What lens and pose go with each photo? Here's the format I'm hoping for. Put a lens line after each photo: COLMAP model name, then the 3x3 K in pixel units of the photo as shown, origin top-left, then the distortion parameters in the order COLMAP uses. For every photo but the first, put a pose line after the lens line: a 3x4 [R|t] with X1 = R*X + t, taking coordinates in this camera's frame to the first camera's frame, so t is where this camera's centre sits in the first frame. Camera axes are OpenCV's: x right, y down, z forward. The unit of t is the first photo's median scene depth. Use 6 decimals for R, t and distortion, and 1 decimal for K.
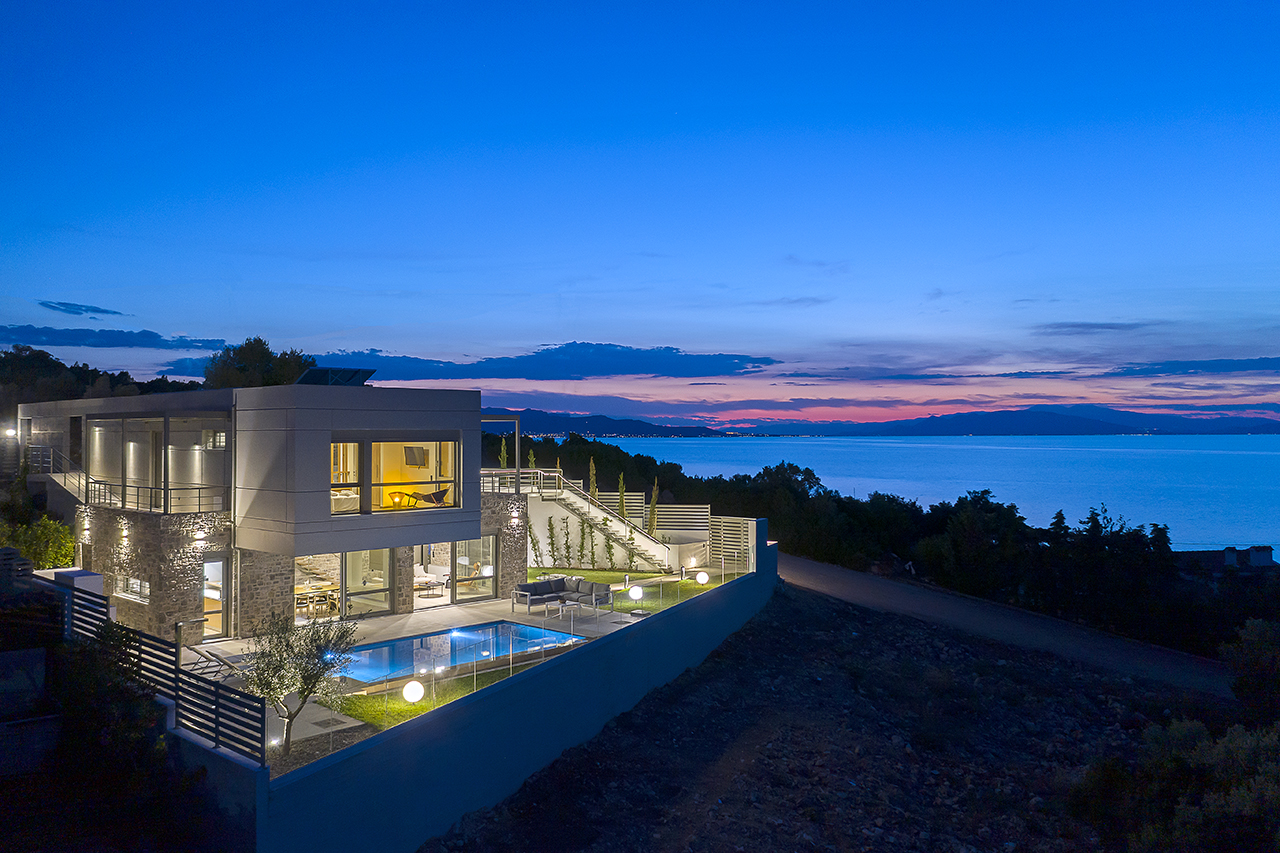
lens RADIAL K [[998.6, 0, 673.0], [0, 998.6, 445.5], [0, 0, 1]] dist [-0.008592, 0.002294]
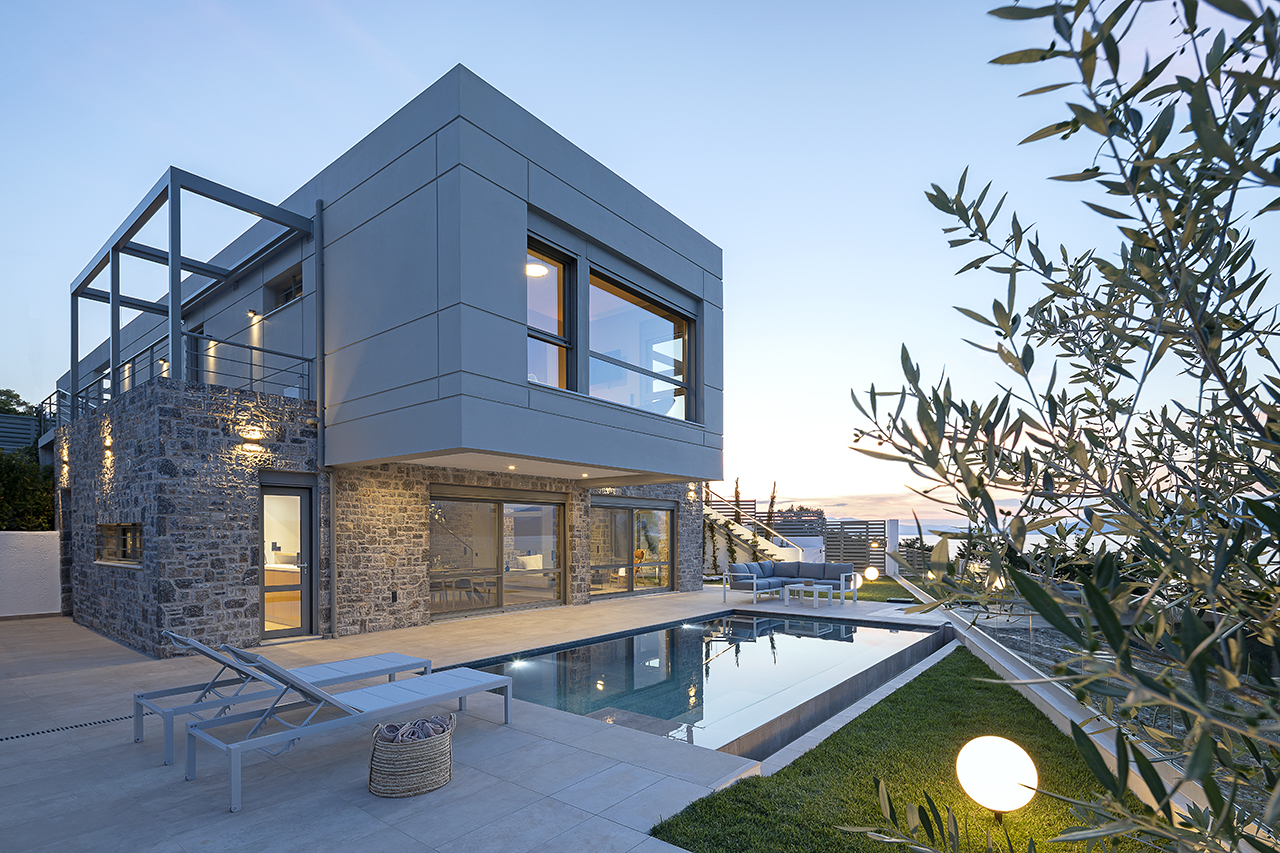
lens RADIAL K [[616.4, 0, 658.7], [0, 616.4, 546.3], [0, 0, 1]] dist [-0.002200, 0.000793]
pose [[0.997145, -0.004444, 0.075381, -0.273564], [0.003392, 0.999895, 0.014078, 0.135012], [-0.075436, -0.013782, 0.997055, 0.628779]]
